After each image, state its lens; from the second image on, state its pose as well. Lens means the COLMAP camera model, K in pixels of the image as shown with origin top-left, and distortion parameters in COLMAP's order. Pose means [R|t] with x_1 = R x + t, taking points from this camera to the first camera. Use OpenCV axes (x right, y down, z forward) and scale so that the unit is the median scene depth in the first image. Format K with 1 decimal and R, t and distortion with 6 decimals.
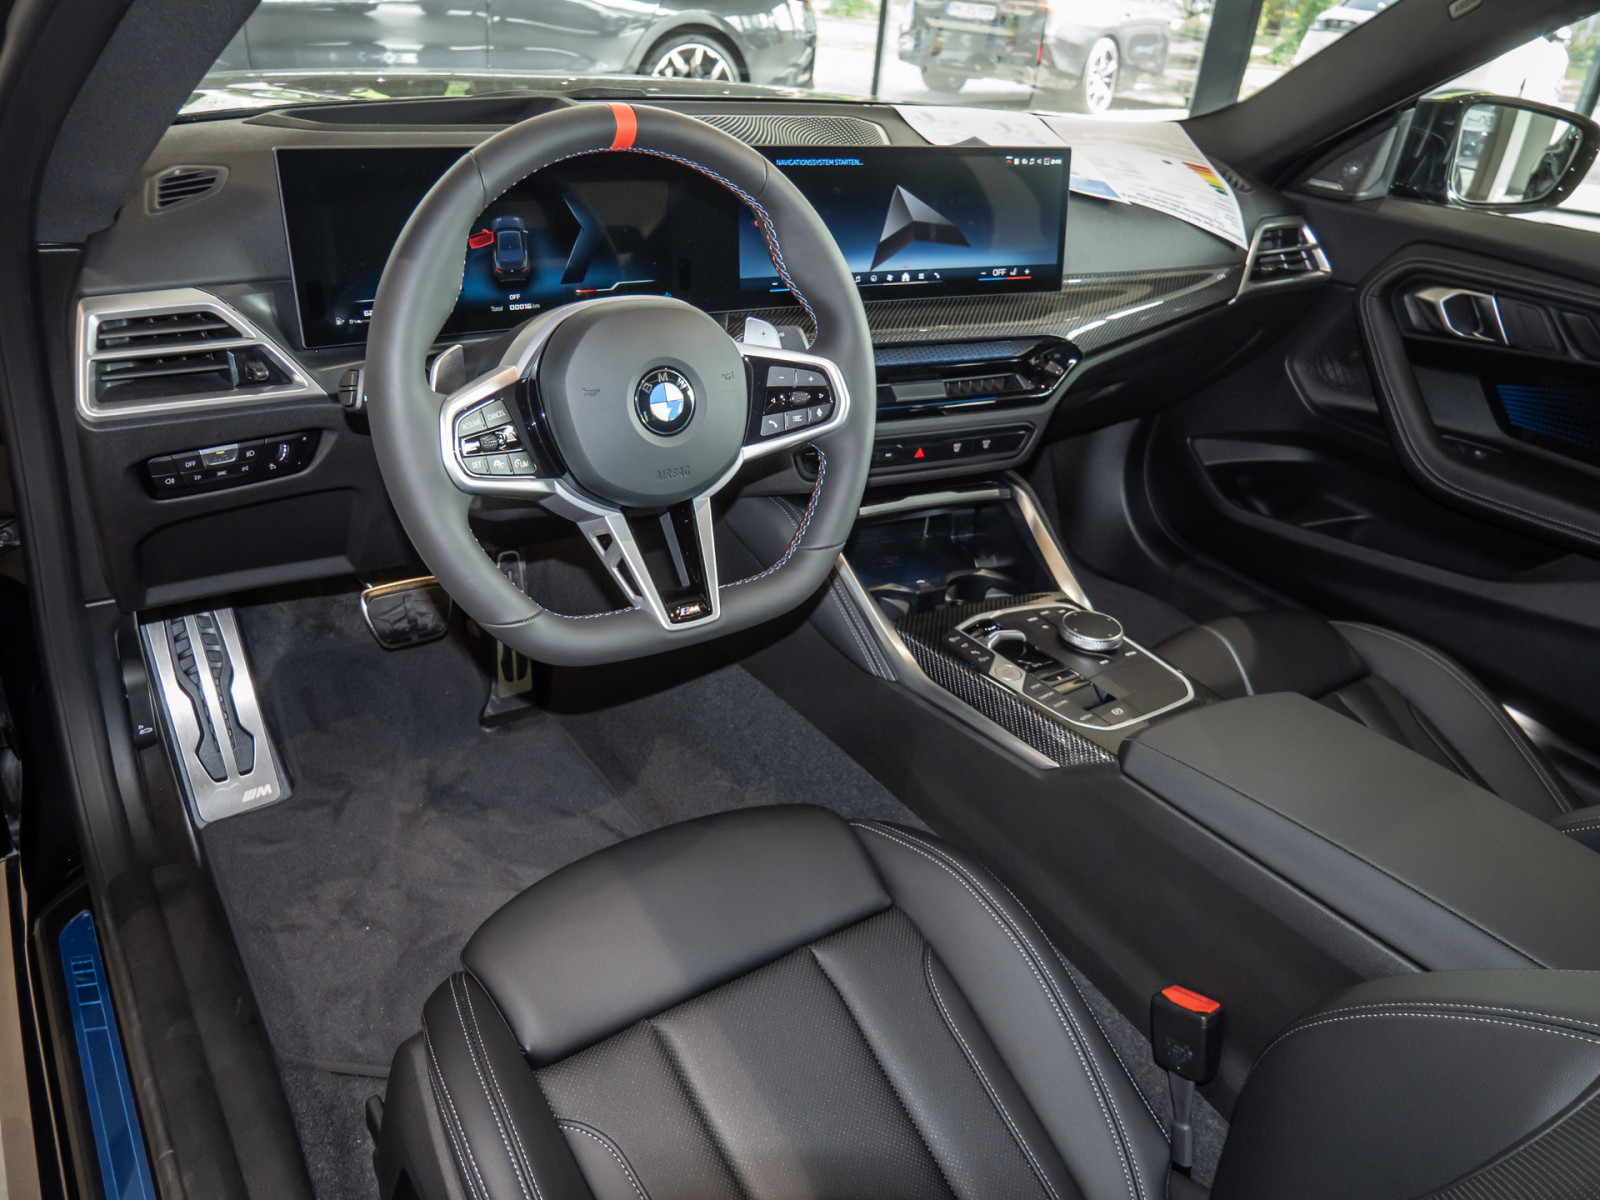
lens RADIAL K [[1128.9, 0, 800.0], [0, 1128.9, 600.0], [0, 0, 1]] dist [-0.086301, 0.036837]
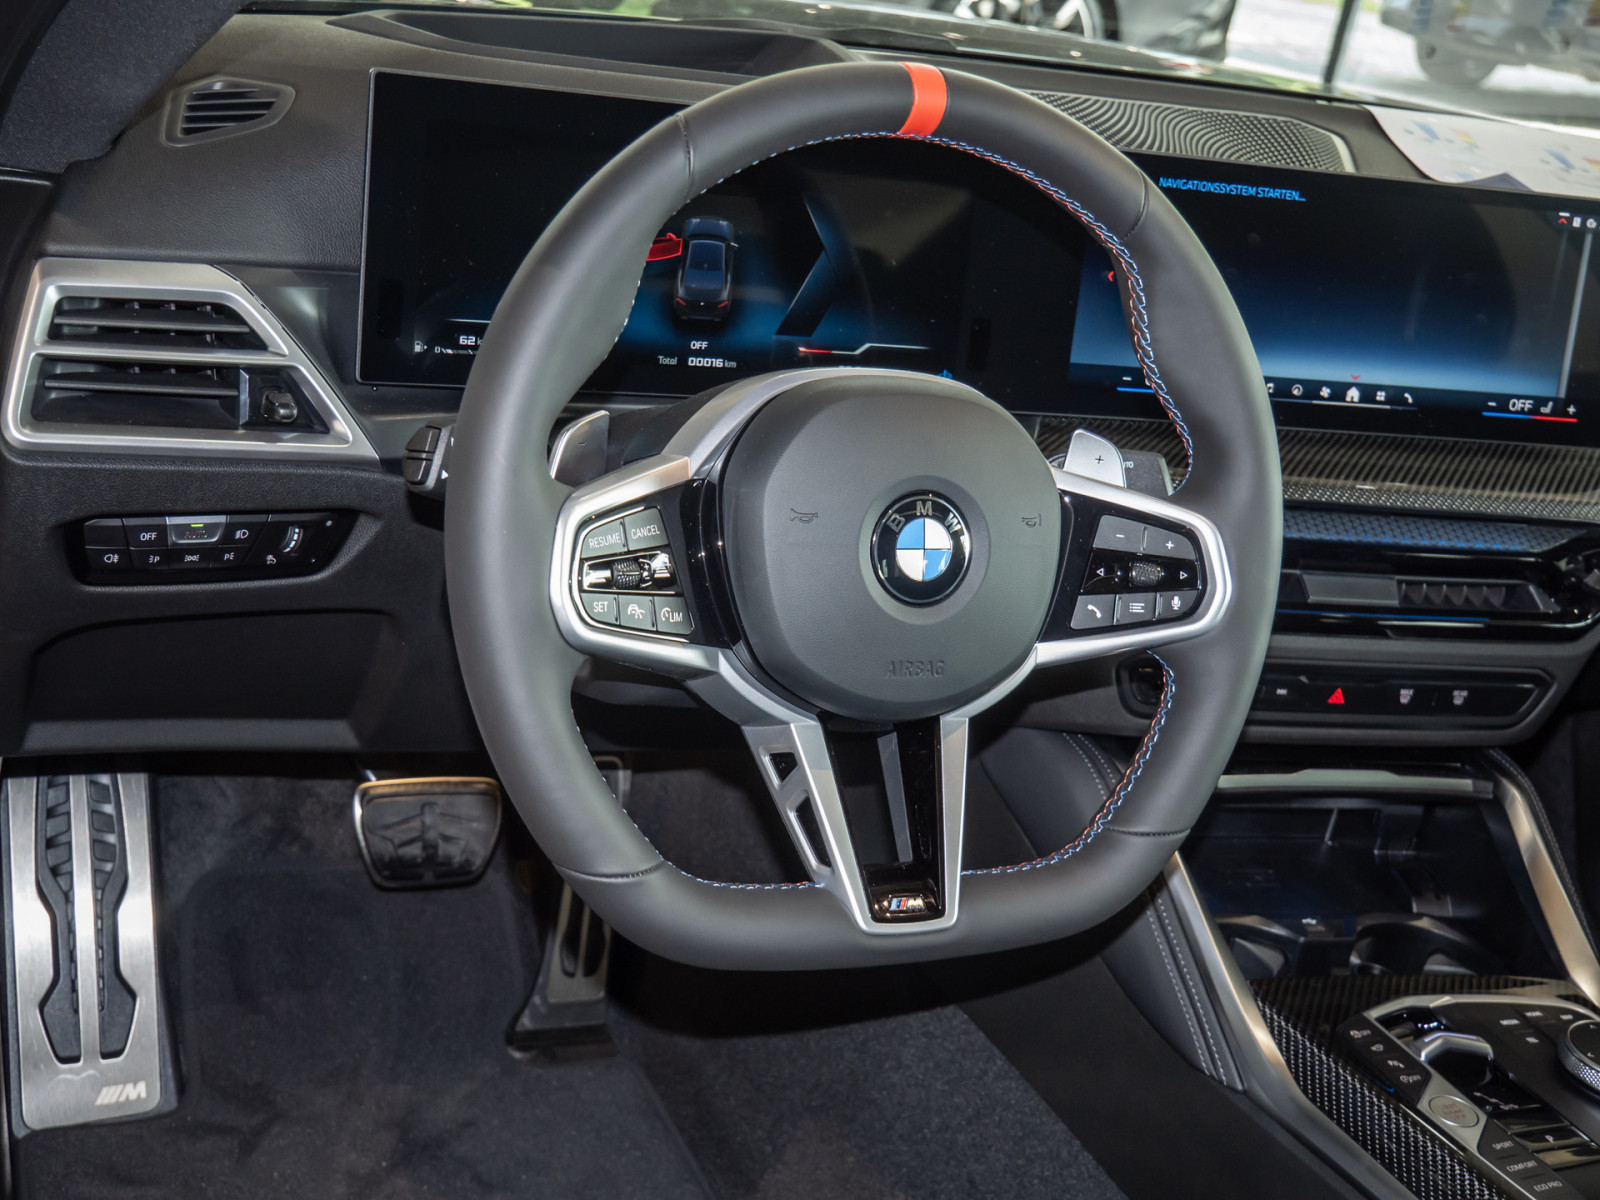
lens RADIAL K [[1977.6, 0, 799.2], [0, 1977.6, 607.5], [0, 0, 1]] dist [-0.039465, 0.106989]
pose [[0.977506, 0.140137, -0.157616, -0.010618], [-0.161794, 0.977660, -0.134177, 0.004587], [0.135291, 0.156660, 0.978342, -0.026419]]
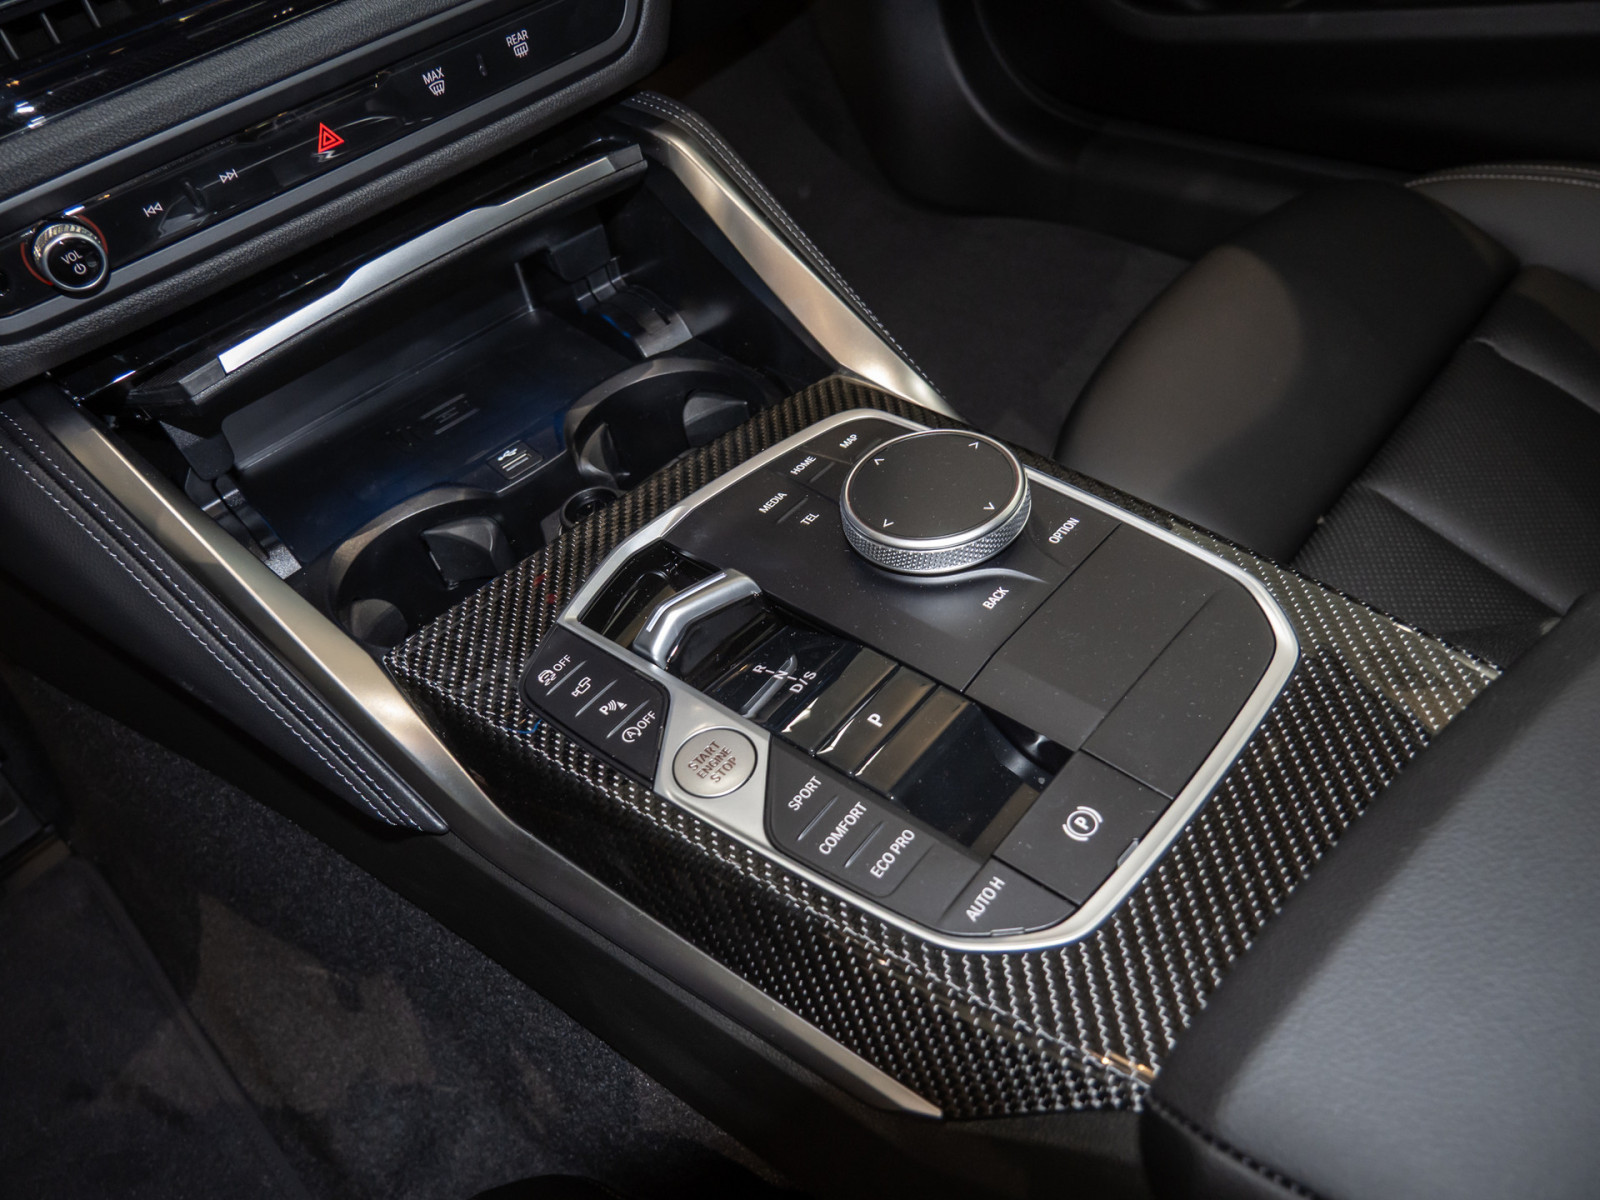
lens RADIAL K [[1128.9, 0, 800.0], [0, 1128.9, 600.0], [0, 0, 1]] dist [-0.086301, 0.036837]
pose [[0.940845, -0.338767, -0.006876, 0.223103], [0.327055, 0.902640, 0.279778, -0.055243], [-0.088573, -0.265476, 0.960040, 0.703824]]
